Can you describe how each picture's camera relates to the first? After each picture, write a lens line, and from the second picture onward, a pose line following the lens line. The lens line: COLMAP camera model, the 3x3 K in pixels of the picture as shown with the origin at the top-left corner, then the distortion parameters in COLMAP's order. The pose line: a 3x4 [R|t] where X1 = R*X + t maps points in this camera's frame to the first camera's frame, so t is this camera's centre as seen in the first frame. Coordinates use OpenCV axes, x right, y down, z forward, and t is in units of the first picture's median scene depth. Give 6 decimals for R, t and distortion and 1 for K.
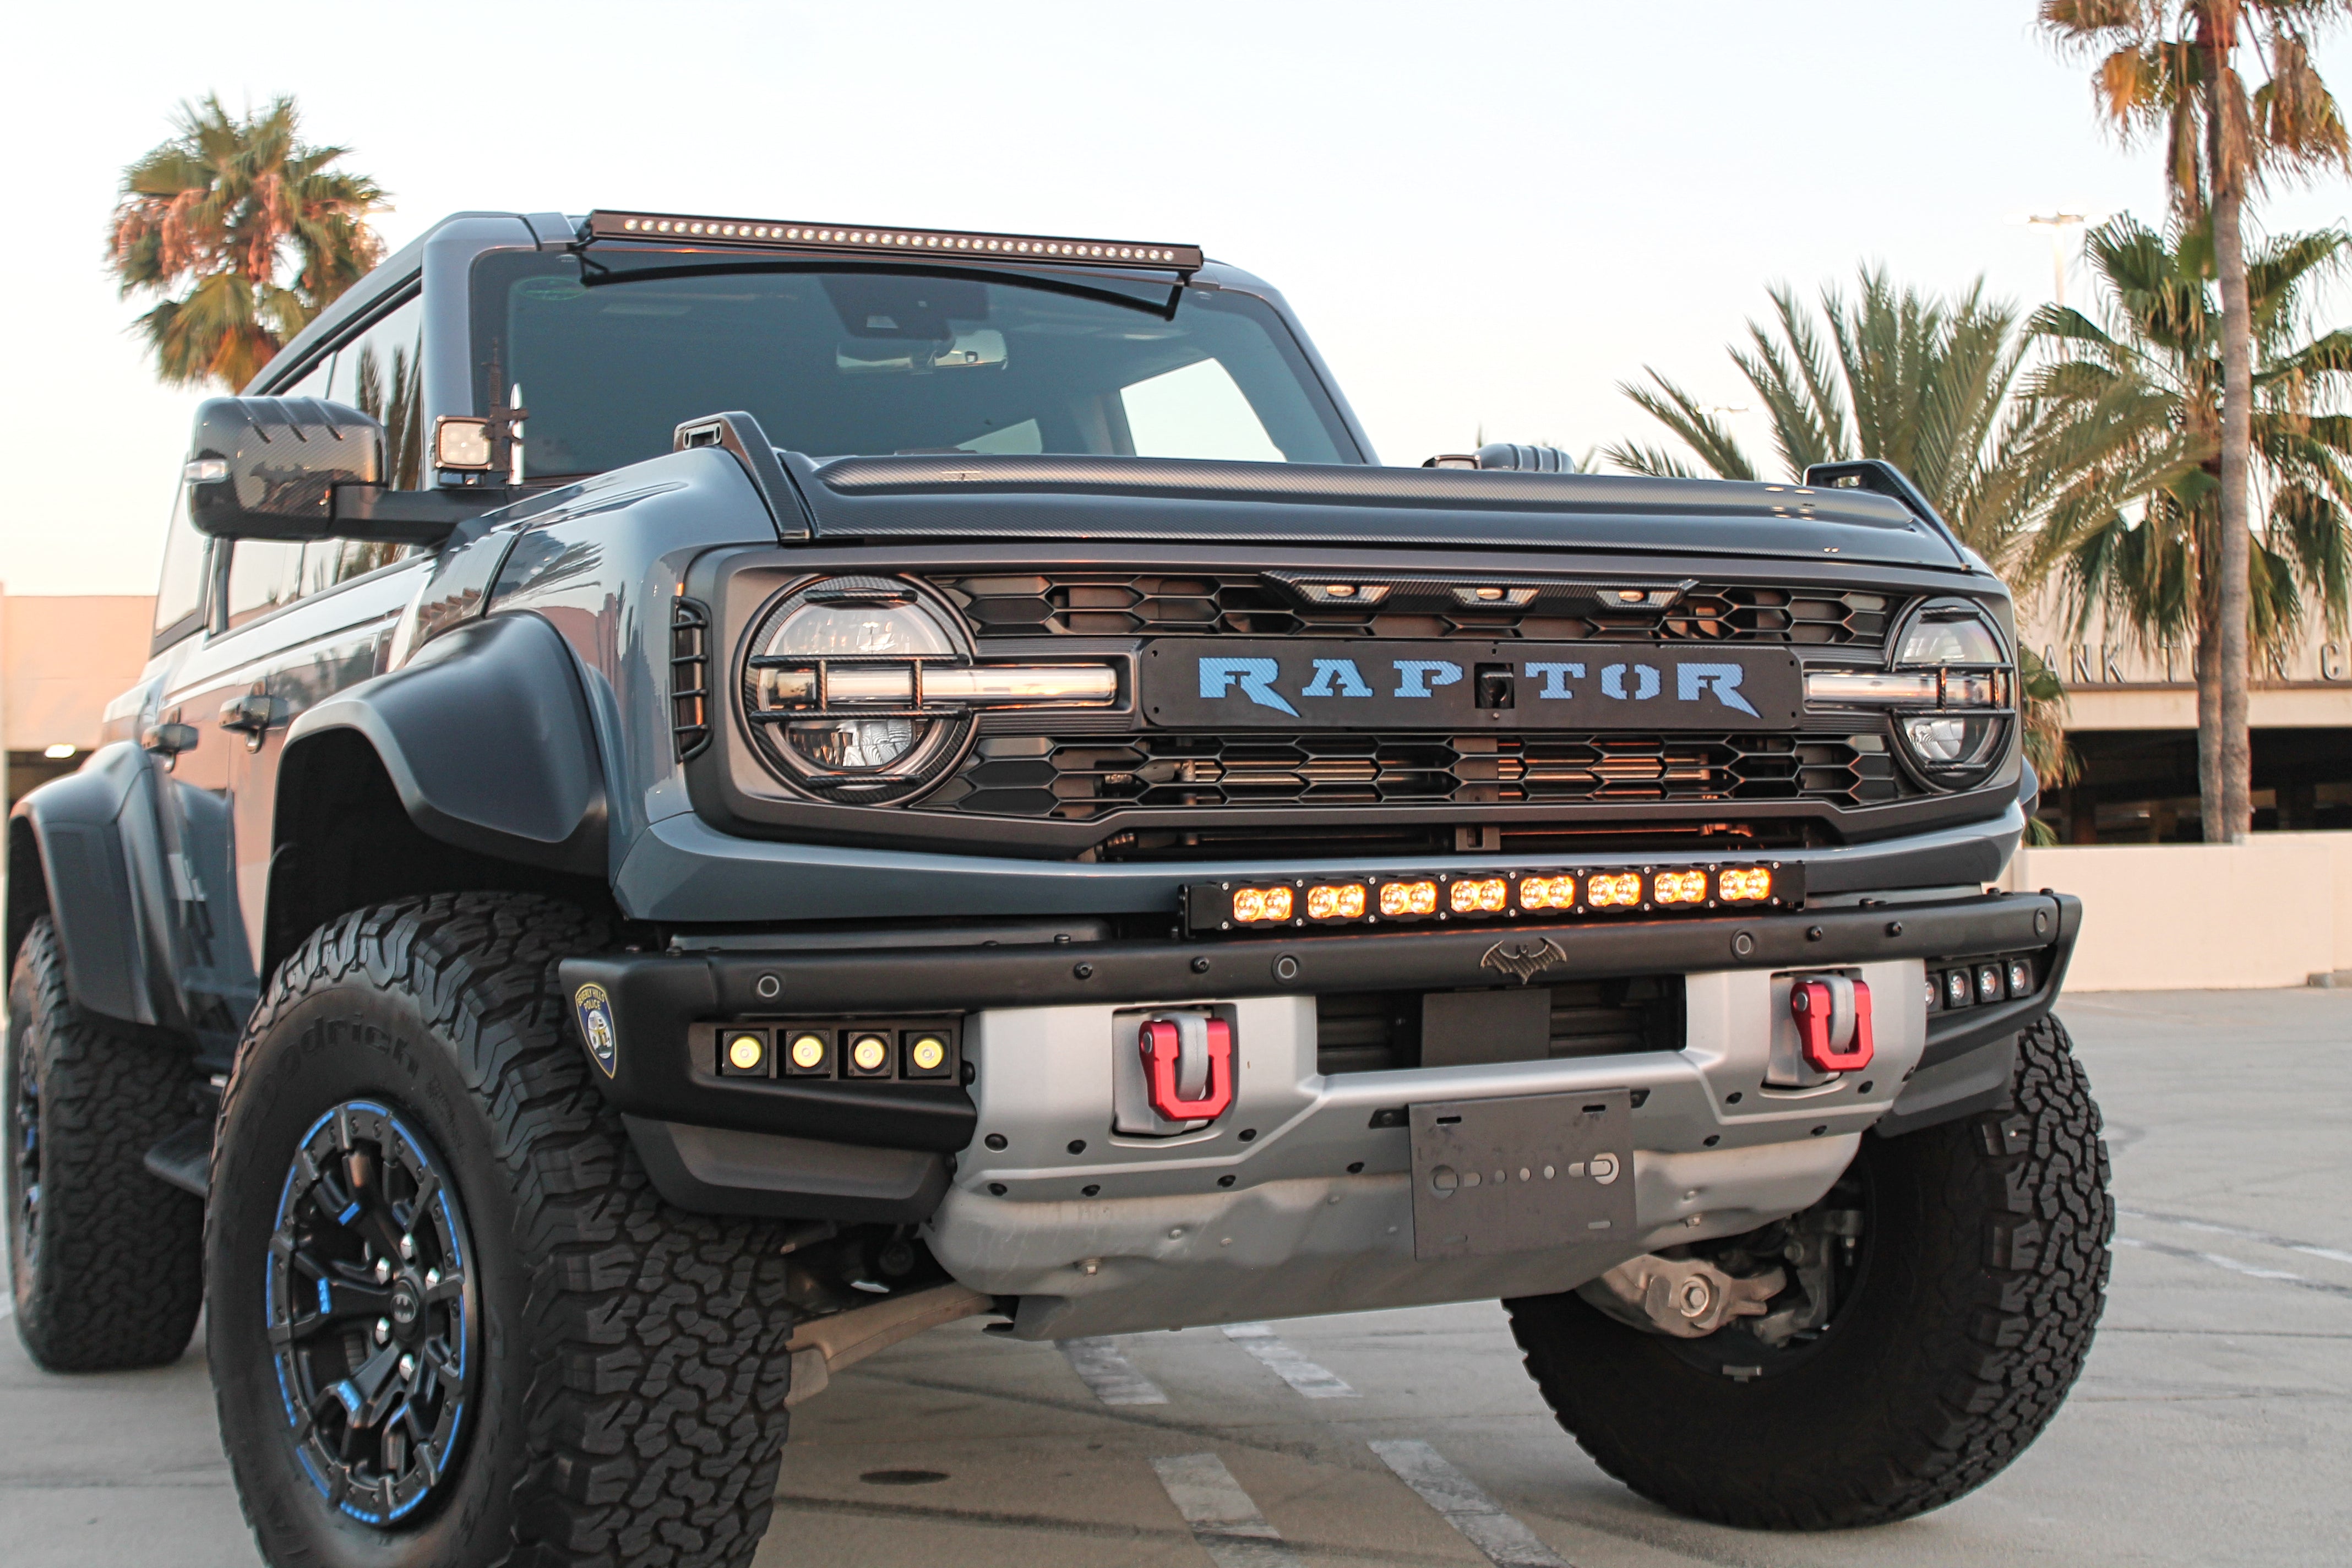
lens RADIAL K [[3160.0, 0, 1149.7], [0, 3160.0, 795.2], [0, 0, 1]] dist [-0.051570, 0.000000]
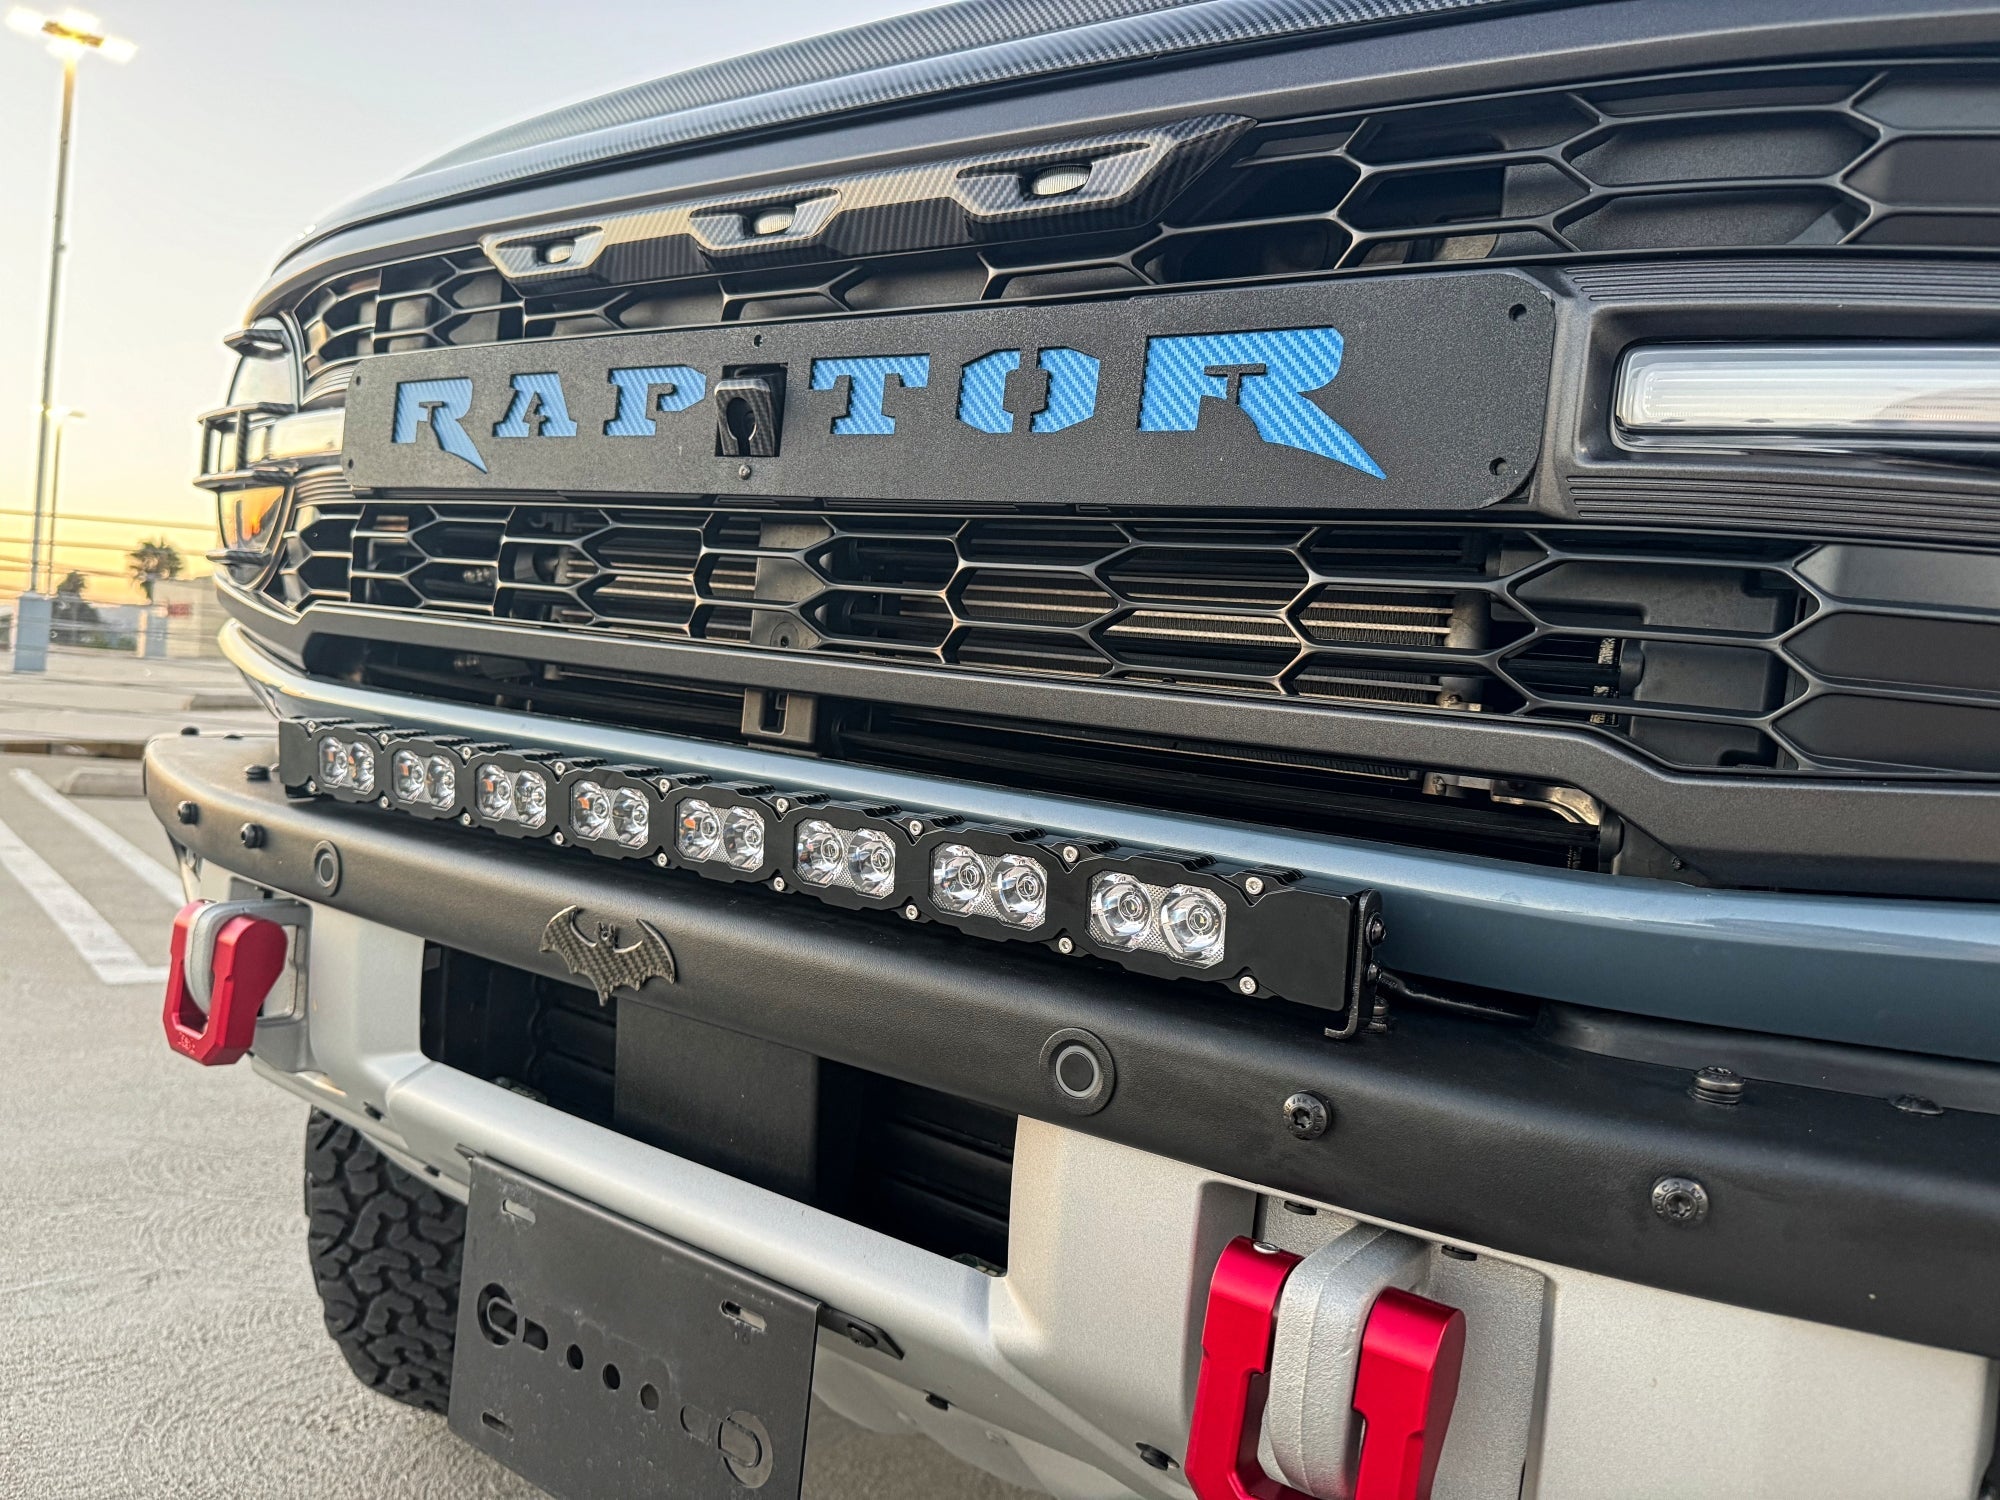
lens RADIAL K [[1435.2, 0, 1000.3], [0, 1435.2, 759.2], [0, 0, 1]] dist [0.030346, -0.040993]
pose [[0.483707, 0.121546, -0.866749, 0.334789], [-0.091096, 0.991923, 0.088262, -0.003687], [0.870476, 0.036264, 0.490873, 0.932206]]
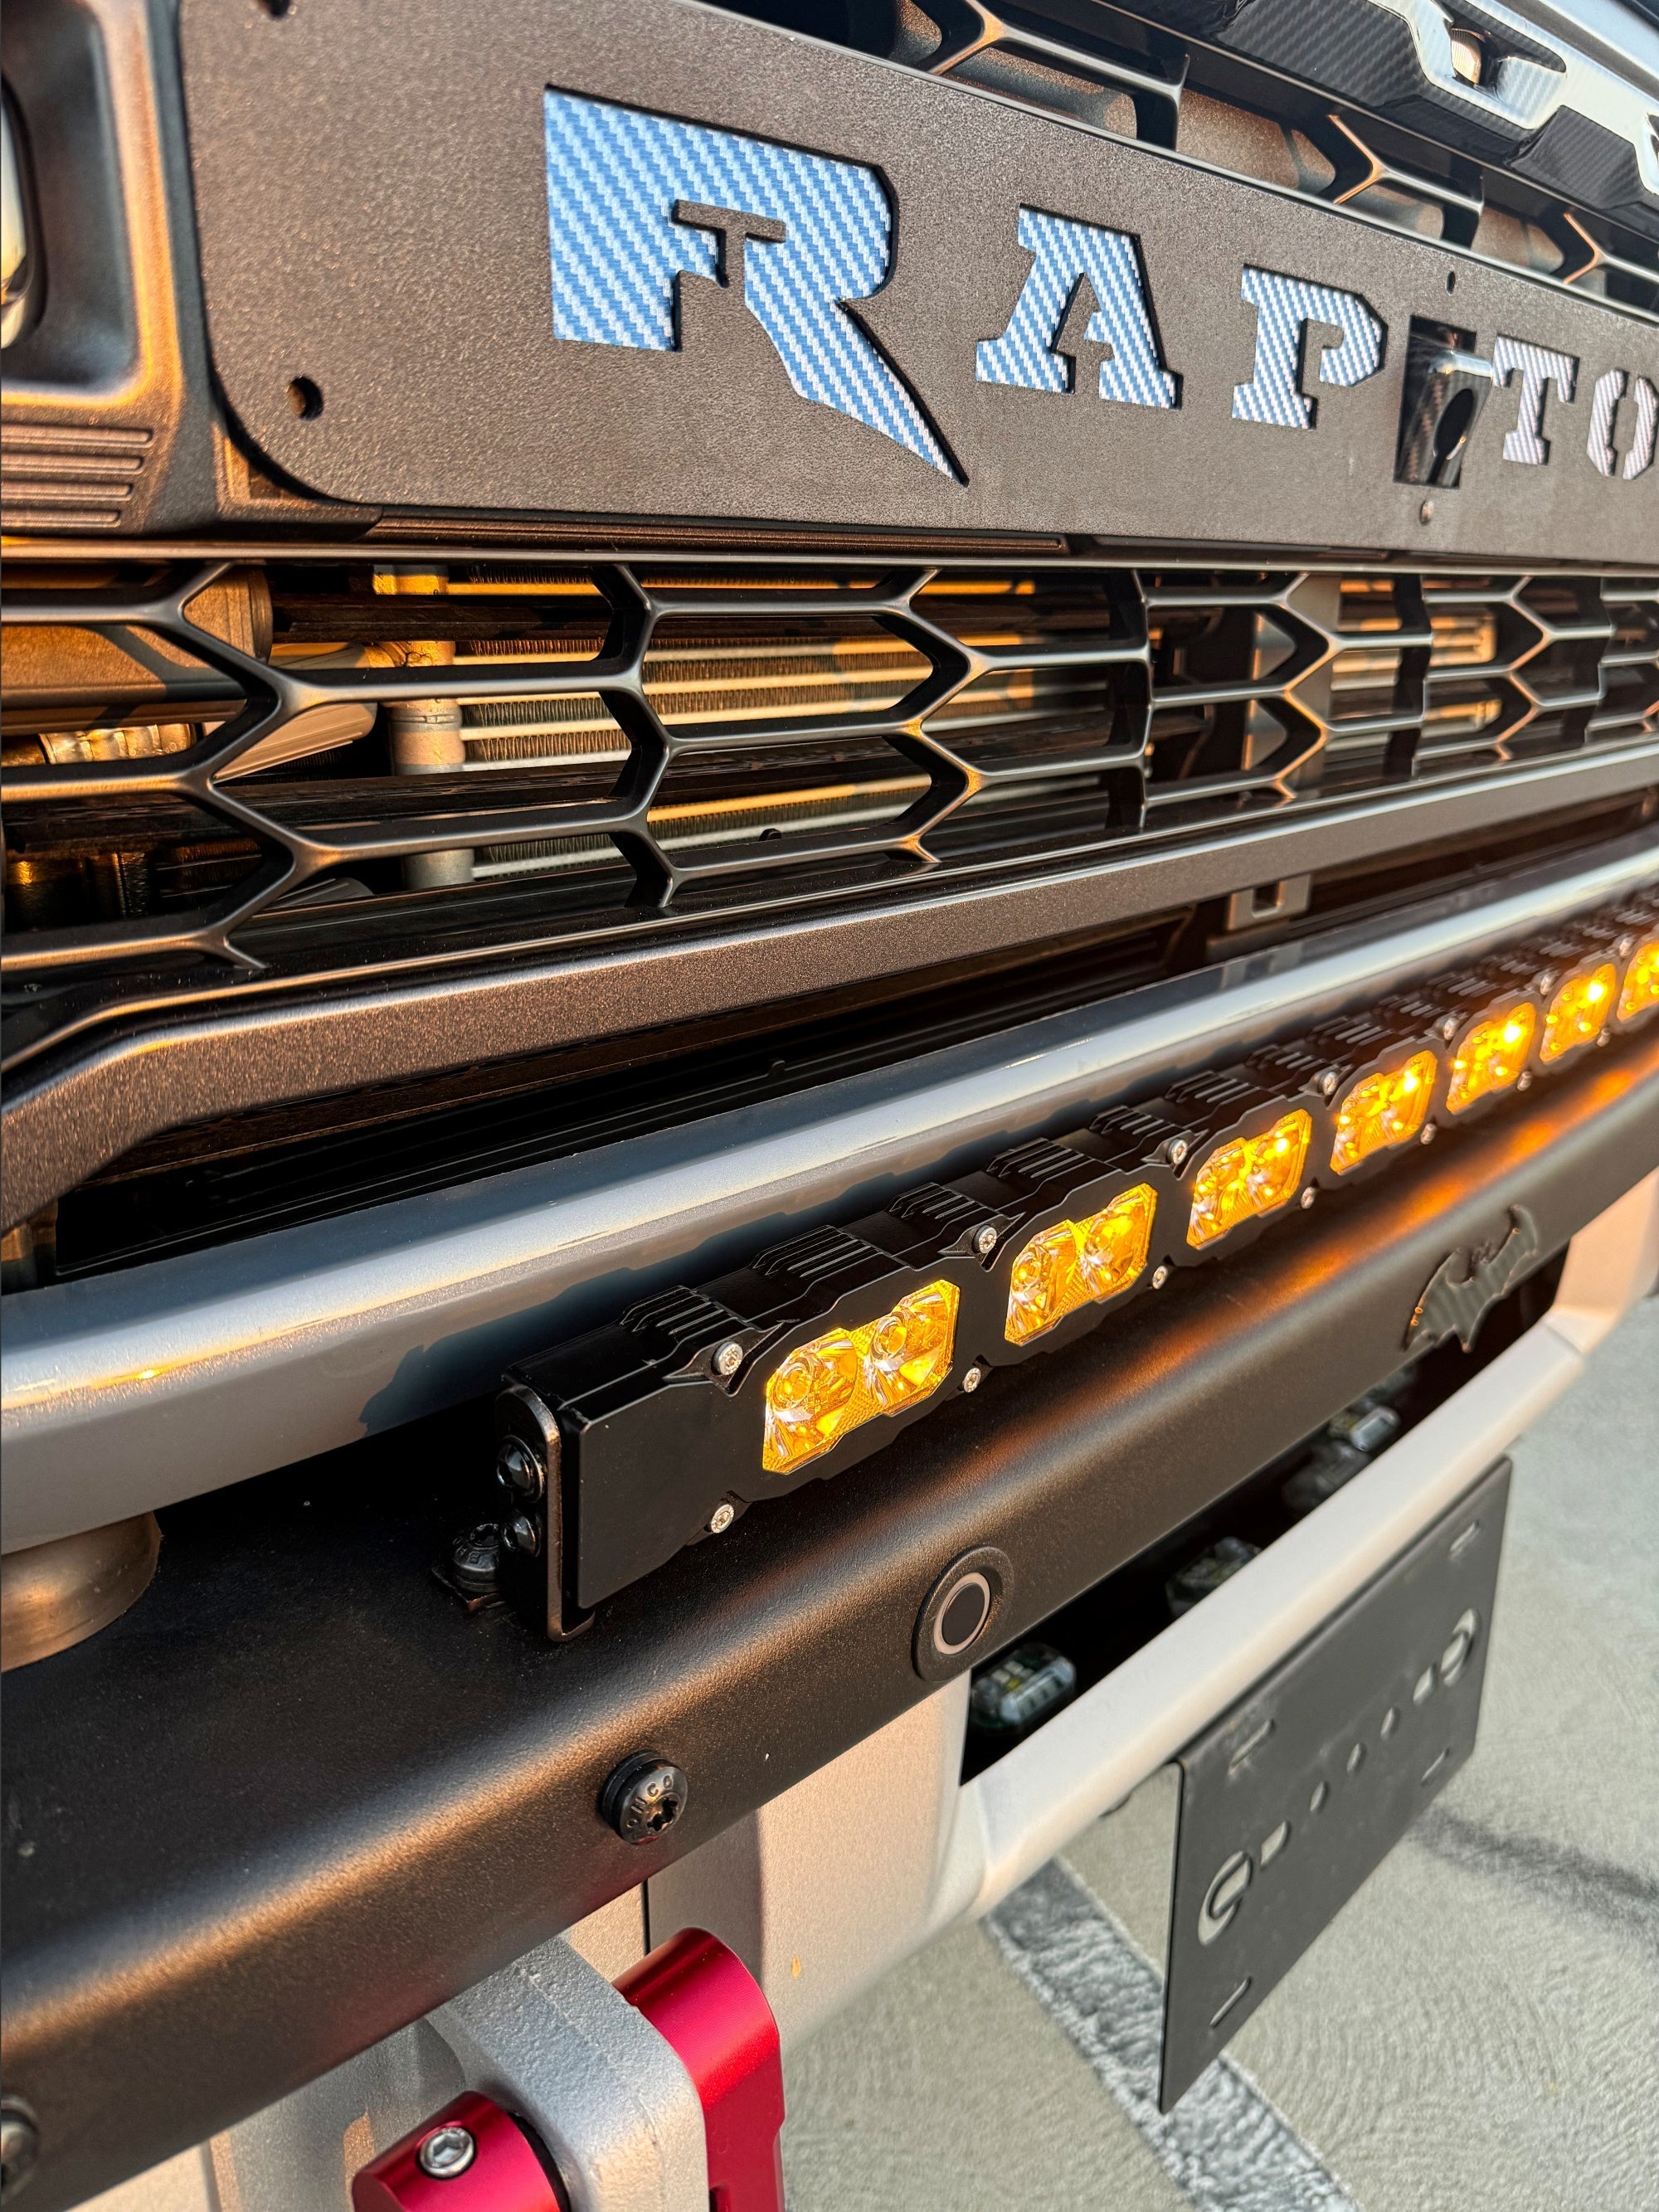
lens RADIAL K [[1574.6, 0, 810.4], [0, 1574.6, 1101.1], [0, 0, 1]] dist [0.022761, -0.045608]
pose [[0.940727, -0.080096, 0.329572, -0.002983], [-0.035563, 0.943064, 0.330704, -0.019771], [-0.337296, -0.322823, 0.884317, 0.871498]]
